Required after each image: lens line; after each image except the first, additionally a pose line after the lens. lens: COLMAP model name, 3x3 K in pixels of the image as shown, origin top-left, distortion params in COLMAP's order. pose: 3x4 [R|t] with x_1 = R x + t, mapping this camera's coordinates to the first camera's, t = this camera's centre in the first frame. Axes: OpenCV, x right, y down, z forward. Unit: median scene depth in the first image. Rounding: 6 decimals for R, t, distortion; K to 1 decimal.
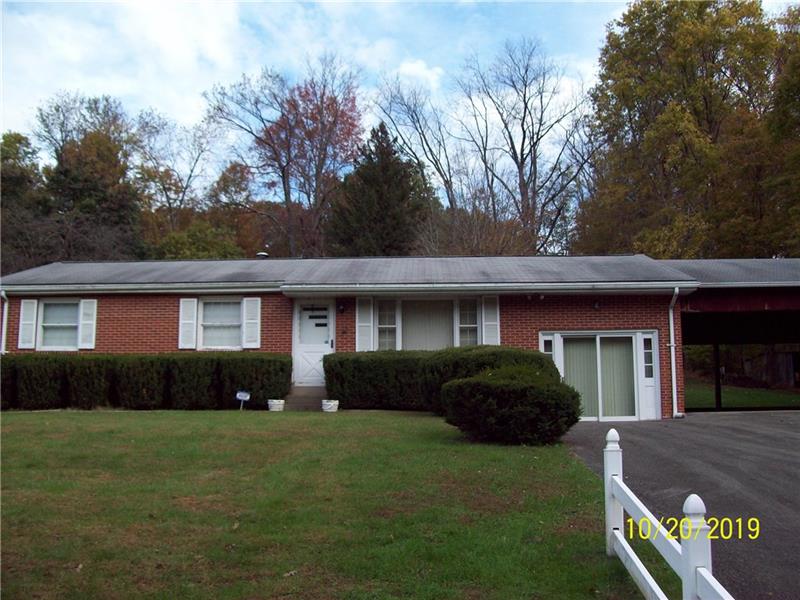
lens RADIAL K [[854.1, 0, 401.3], [0, 854.1, 294.1], [0, 0, 1]] dist [-0.135404, 0.000000]
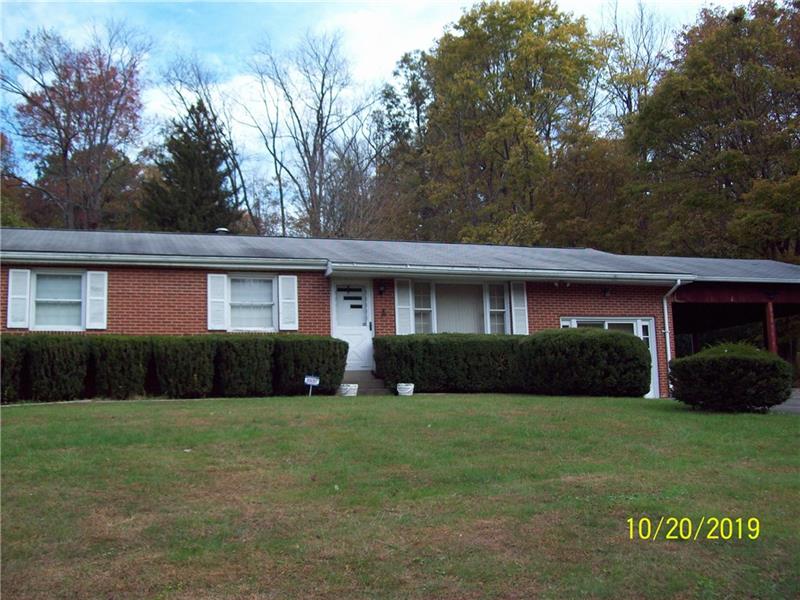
lens RADIAL K [[854.1, 0, 402.6], [0, 854.1, 301.9], [0, 0, 1]] dist [-0.135404, 0.000000]
pose [[0.932116, 0.023304, 0.361410, -0.397392], [-0.029758, 0.999481, 0.012302, 0.018018], [-0.360936, -0.022222, 0.932326, 0.089912]]
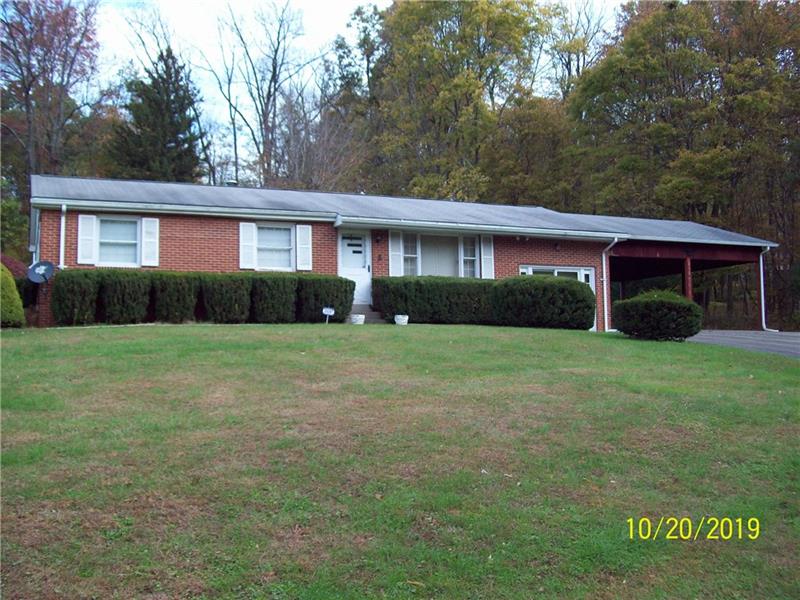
lens RADIAL K [[854.1, 0, 400.9], [0, 854.1, 298.6], [0, 0, 1]] dist [-0.135404, 0.000000]
pose [[0.895870, 0.021437, 0.443798, -0.564749], [-0.060633, 0.995390, 0.074317, 0.009317], [-0.440159, -0.093487, 0.893040, -0.074588]]
